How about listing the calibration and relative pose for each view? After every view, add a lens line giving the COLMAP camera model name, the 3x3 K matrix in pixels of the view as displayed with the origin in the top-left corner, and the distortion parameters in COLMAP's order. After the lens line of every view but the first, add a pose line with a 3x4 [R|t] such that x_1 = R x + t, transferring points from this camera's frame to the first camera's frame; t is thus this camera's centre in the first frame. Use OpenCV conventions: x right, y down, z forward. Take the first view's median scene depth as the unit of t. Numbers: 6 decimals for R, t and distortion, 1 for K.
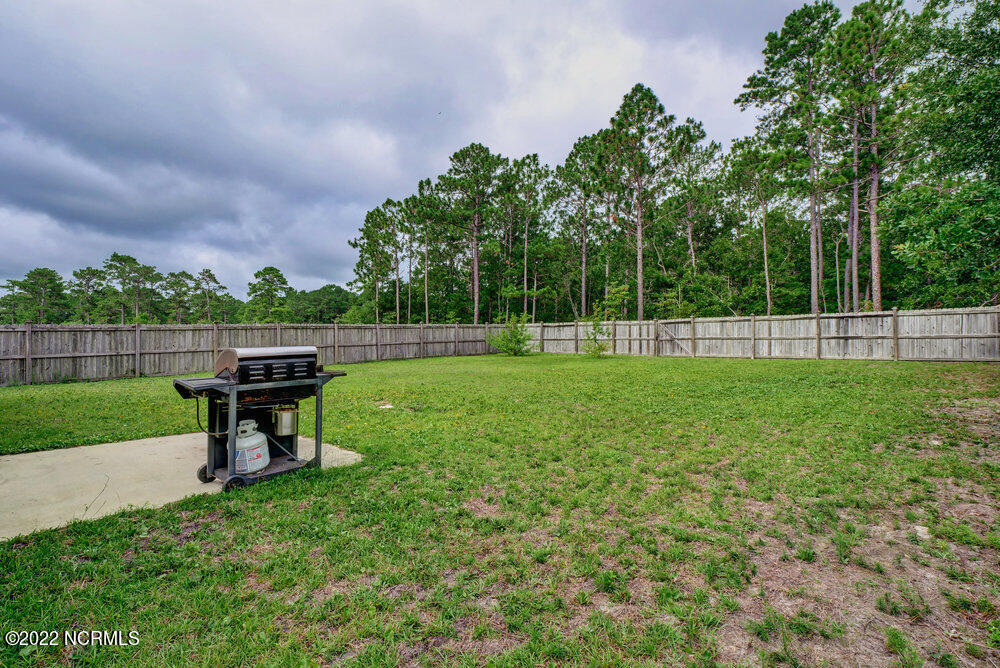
lens RADIAL K [[481.8, 0, 495.8], [0, 481.8, 331.6], [0, 0, 1]] dist [-0.016164, 0.000098]
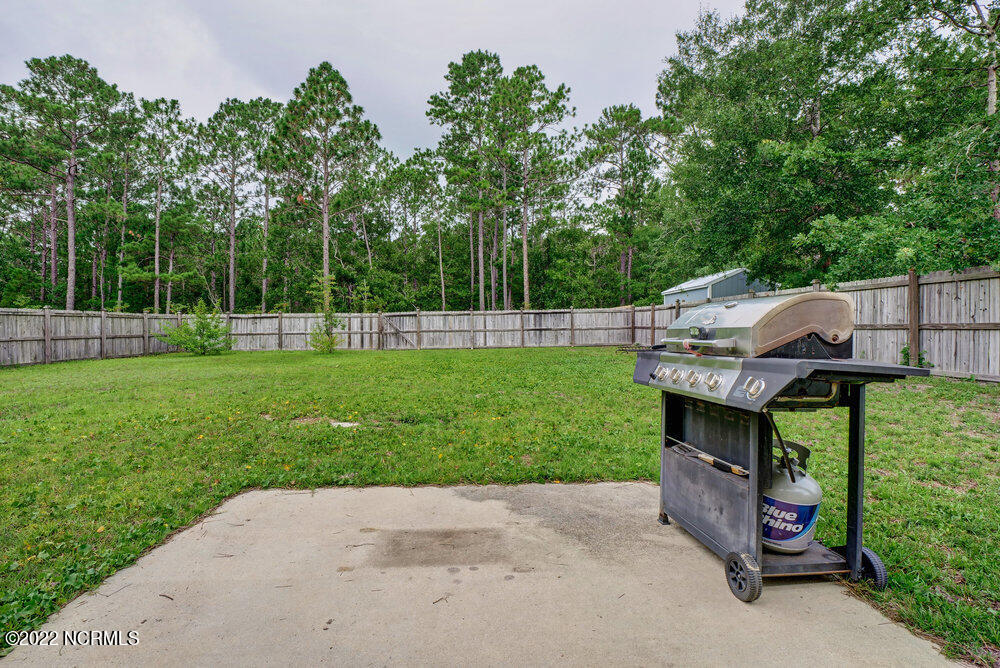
lens RADIAL K [[481.8, 0, 495.8], [0, 481.8, 331.6], [0, 0, 1]] dist [-0.016164, 0.000098]
pose [[0.701003, -0.000897, 0.713158, -0.168996], [-0.000045, 0.999999, 0.001302, 0.011184], [-0.713159, -0.000945, 0.701002, 0.130997]]
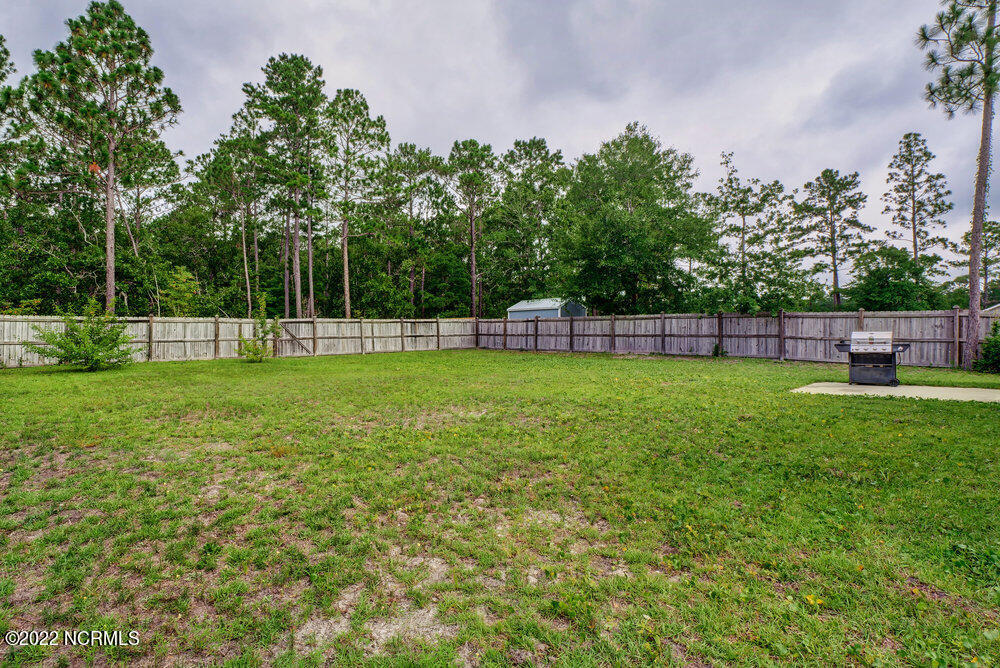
lens RADIAL K [[481.8, 0, 495.8], [0, 481.8, 331.6], [0, 0, 1]] dist [-0.016164, 0.000098]
pose [[0.043633, 0.008821, 0.999009, -0.503440], [0.000964, 0.999960, -0.008872, 0.008417], [-0.999047, 0.001350, 0.043623, 0.457668]]
